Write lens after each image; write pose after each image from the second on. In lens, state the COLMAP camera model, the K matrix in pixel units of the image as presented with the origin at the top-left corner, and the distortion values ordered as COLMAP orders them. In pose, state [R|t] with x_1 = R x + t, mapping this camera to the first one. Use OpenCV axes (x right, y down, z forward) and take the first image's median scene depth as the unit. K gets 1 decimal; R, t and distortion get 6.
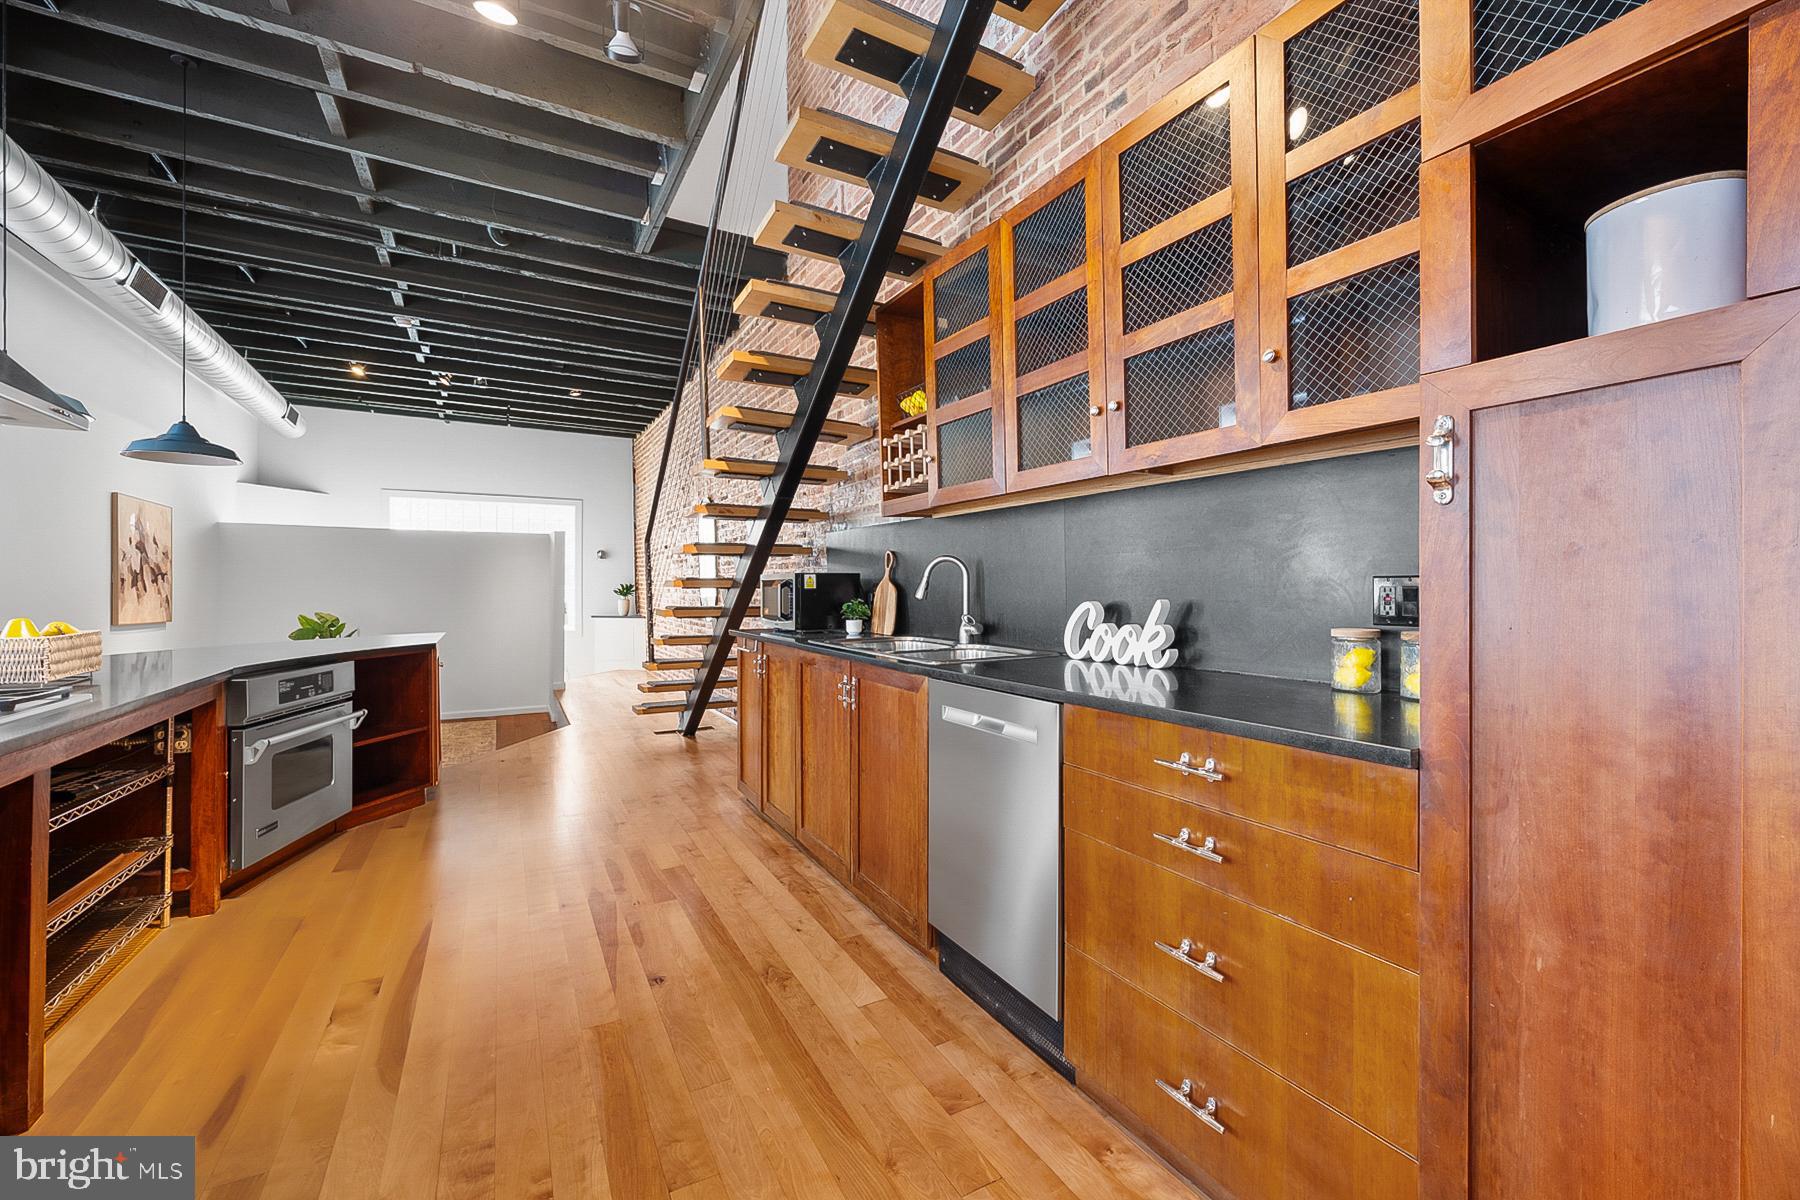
lens RADIAL K [[738.2, 0, 907.5], [0, 738.2, 582.3], [0, 0, 1]] dist [-0.000855, -0.000154]
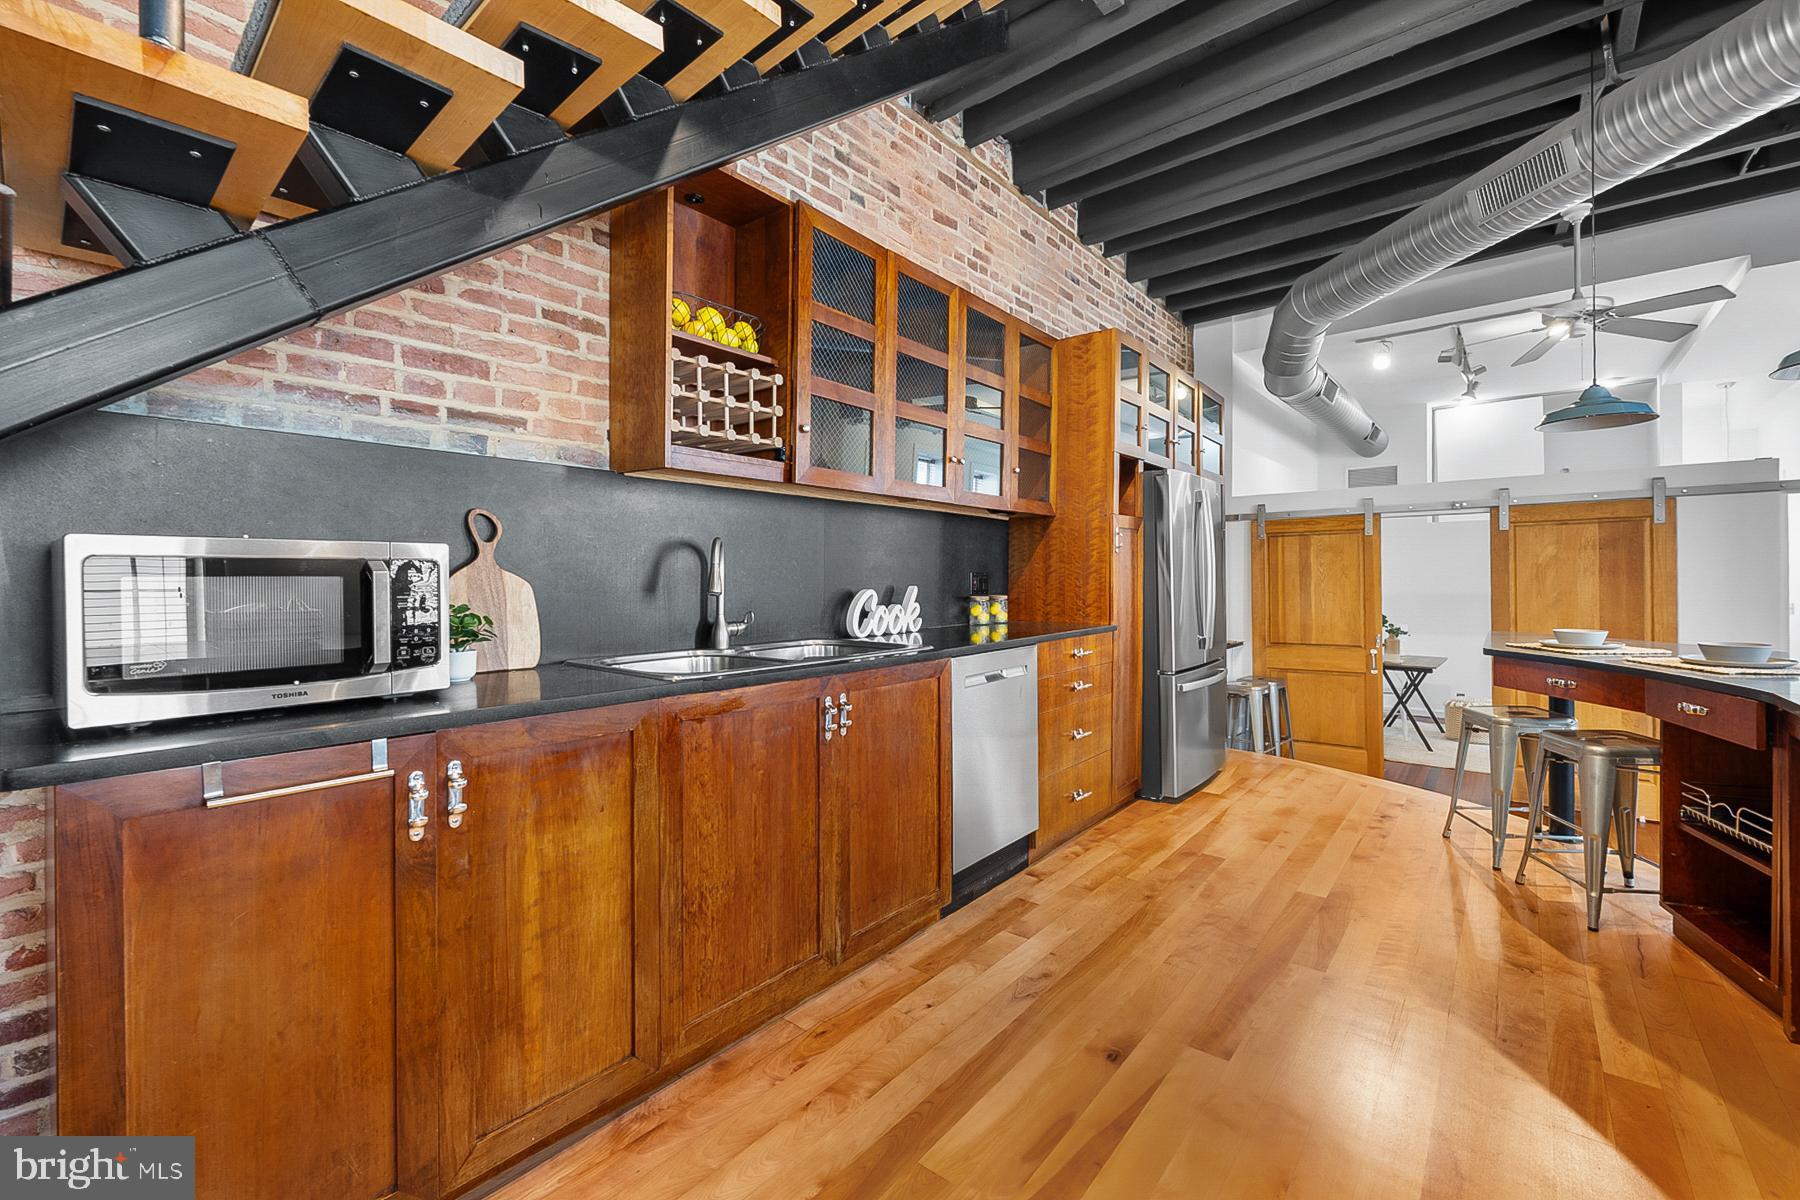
lens RADIAL K [[738.2, 0, 907.5], [0, 738.2, 582.3], [0, 0, 1]] dist [-0.000855, -0.000154]
pose [[-0.368164, -0.003169, 0.929756, -0.976159], [0.005582, 0.999969, 0.005618, 0.007289], [-0.929744, 0.007258, -0.368134, 1.455028]]
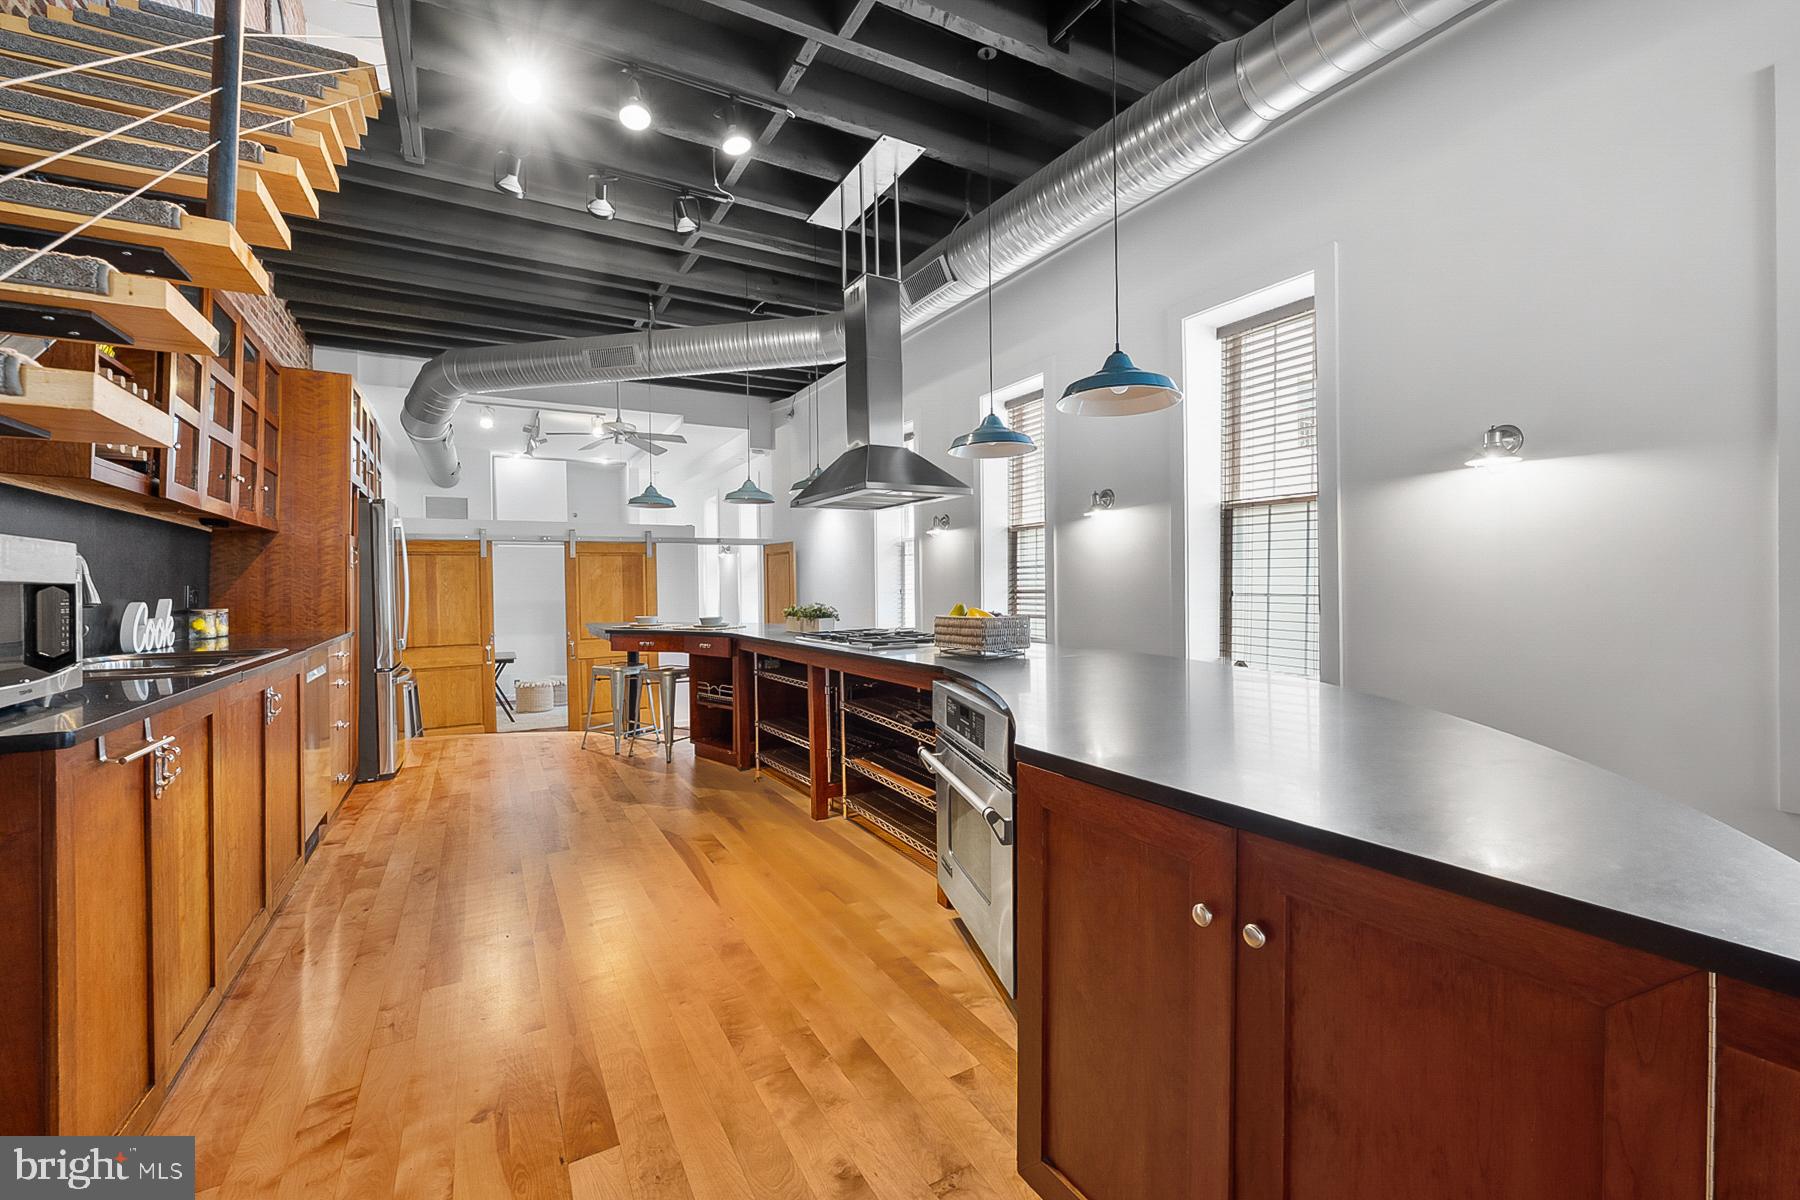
lens RADIAL K [[738.2, 0, 907.5], [0, 738.2, 582.3], [0, 0, 1]] dist [-0.000855, -0.000154]
pose [[-0.999782, 0.012233, -0.016947, -1.014798], [0.012284, 0.999920, -0.002943, 0.012245], [0.016910, -0.003151, -0.999852, 2.304419]]
